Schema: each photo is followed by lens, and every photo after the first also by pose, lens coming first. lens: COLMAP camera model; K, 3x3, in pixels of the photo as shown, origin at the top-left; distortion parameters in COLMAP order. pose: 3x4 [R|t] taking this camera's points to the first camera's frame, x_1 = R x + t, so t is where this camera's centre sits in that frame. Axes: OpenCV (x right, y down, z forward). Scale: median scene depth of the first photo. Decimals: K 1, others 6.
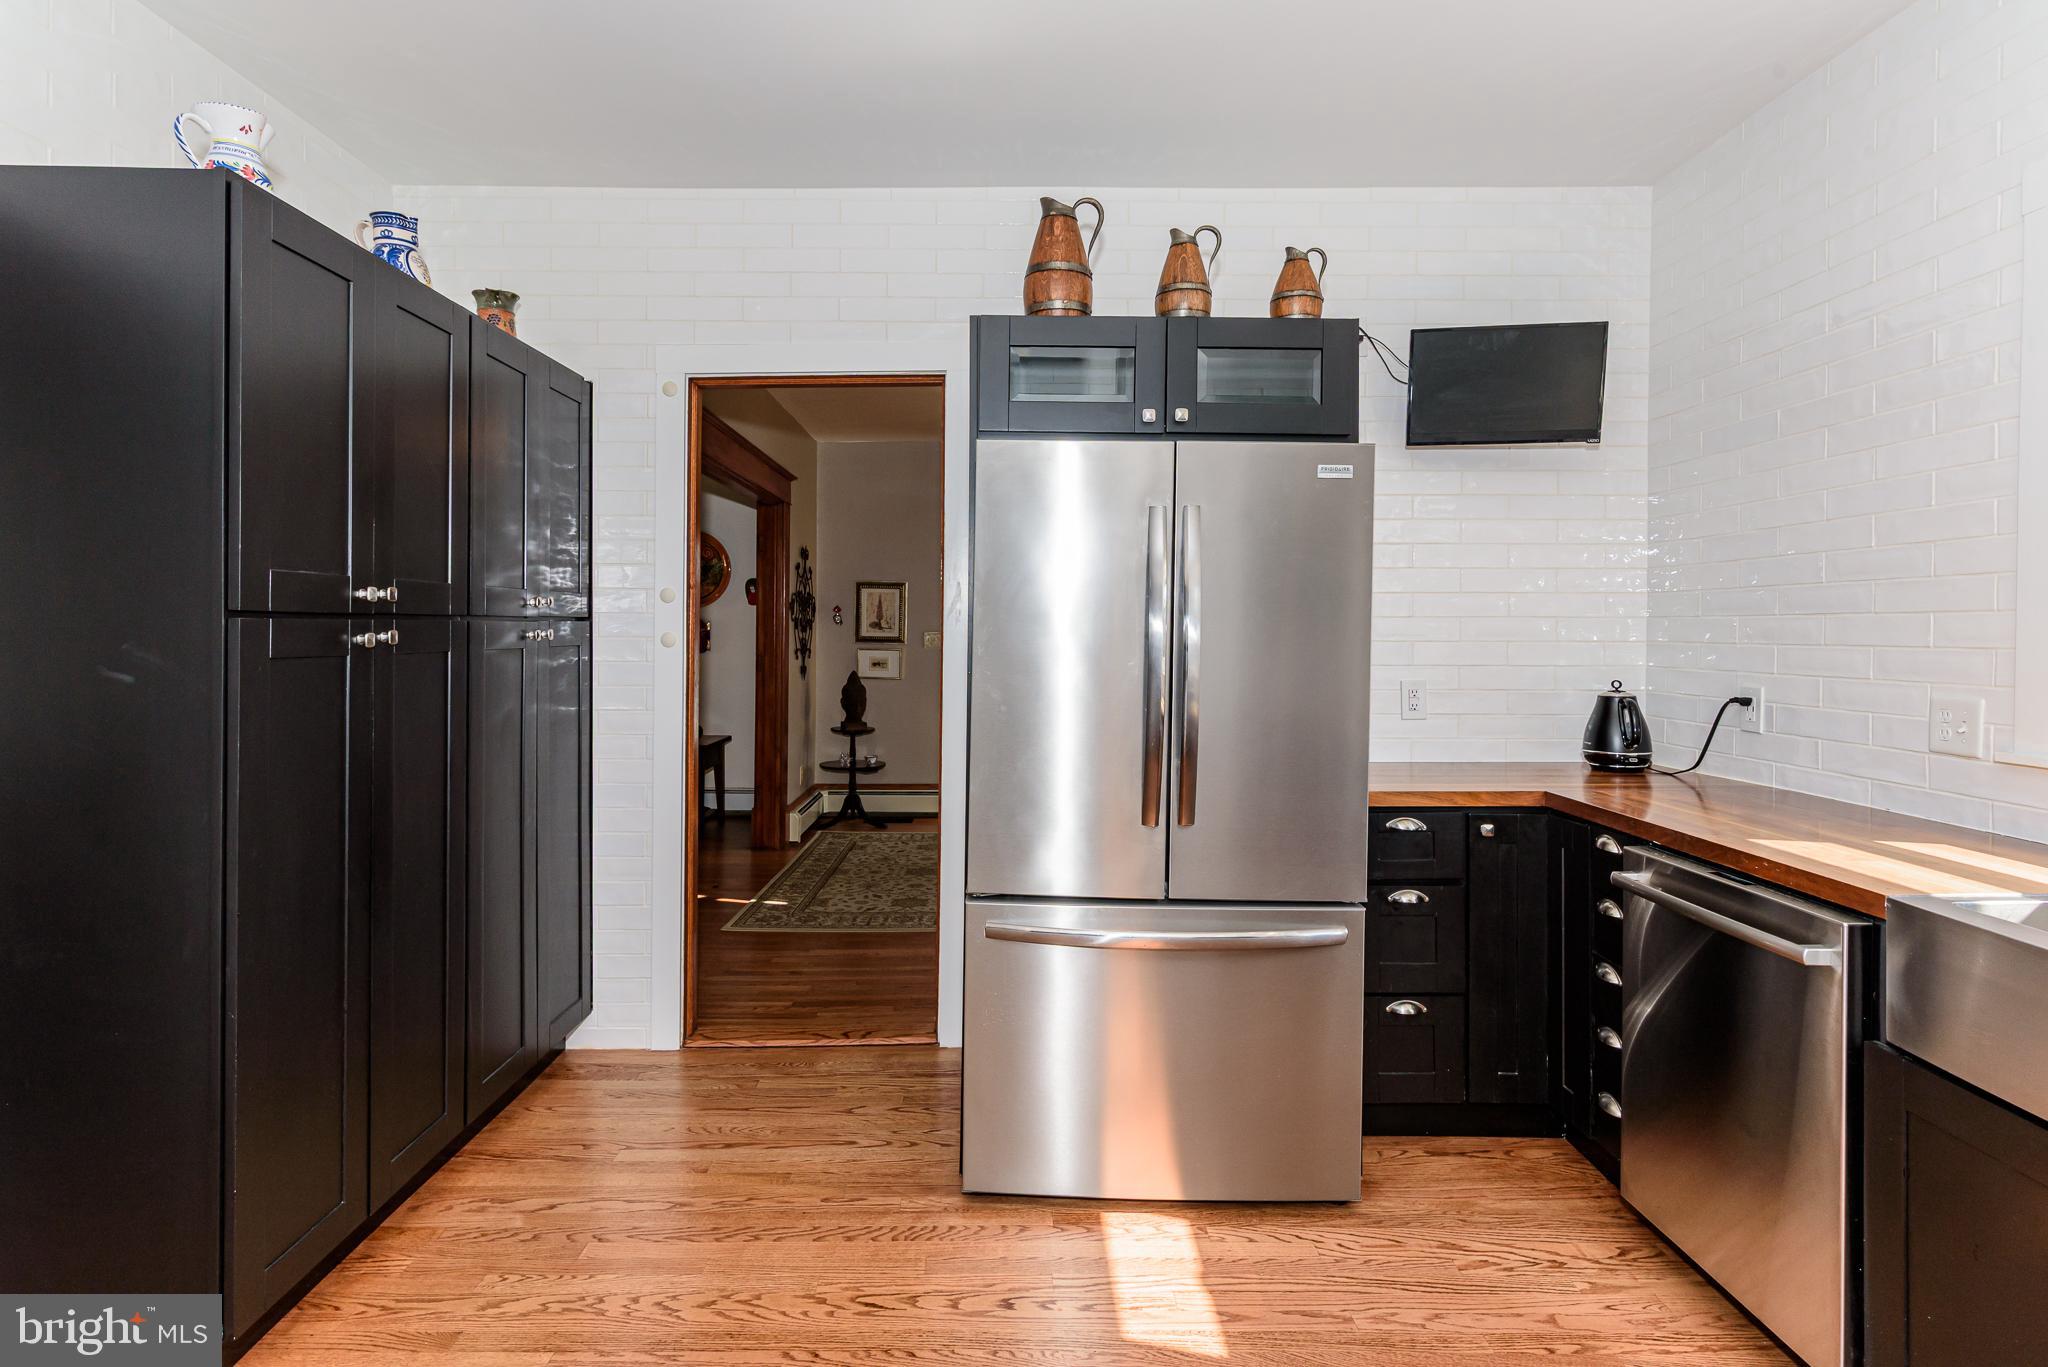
lens RADIAL K [[998.1, 0, 1043.8], [0, 998.1, 623.1], [0, 0, 1]] dist [-0.001322, 0.000331]
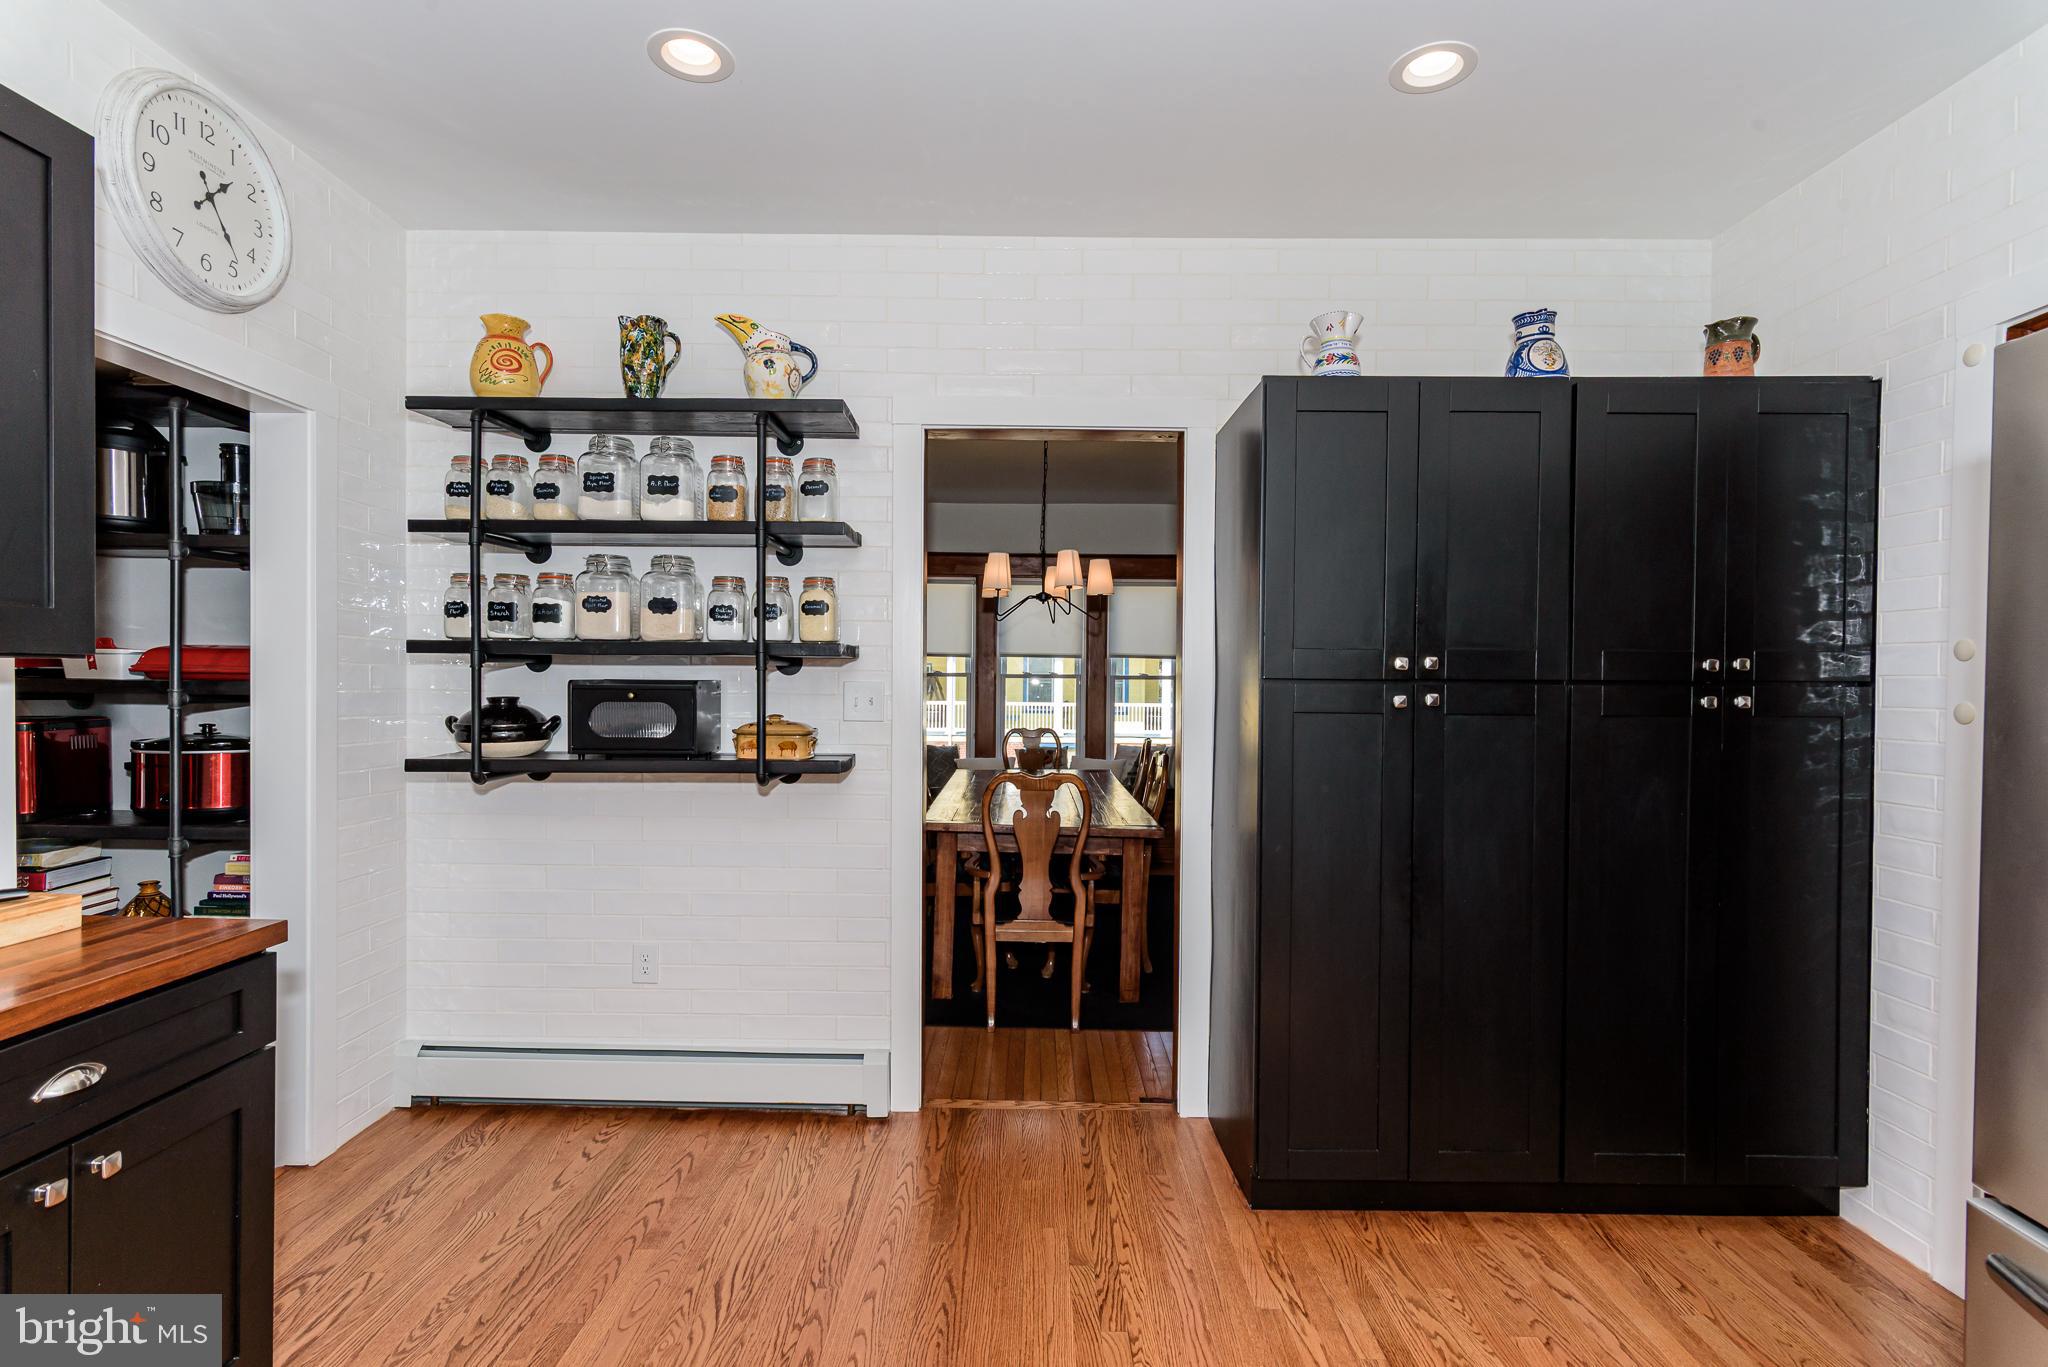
lens RADIAL K [[998.1, 0, 1030.8], [0, 998.1, 692.3], [0, 0, 1]] dist [-0.001322, 0.000331]
pose [[-0.012778, 0.001441, -0.999917, 0.450536], [-0.003971, 0.999991, 0.001492, 0.004911], [0.999910, 0.003990, -0.012773, 0.471835]]
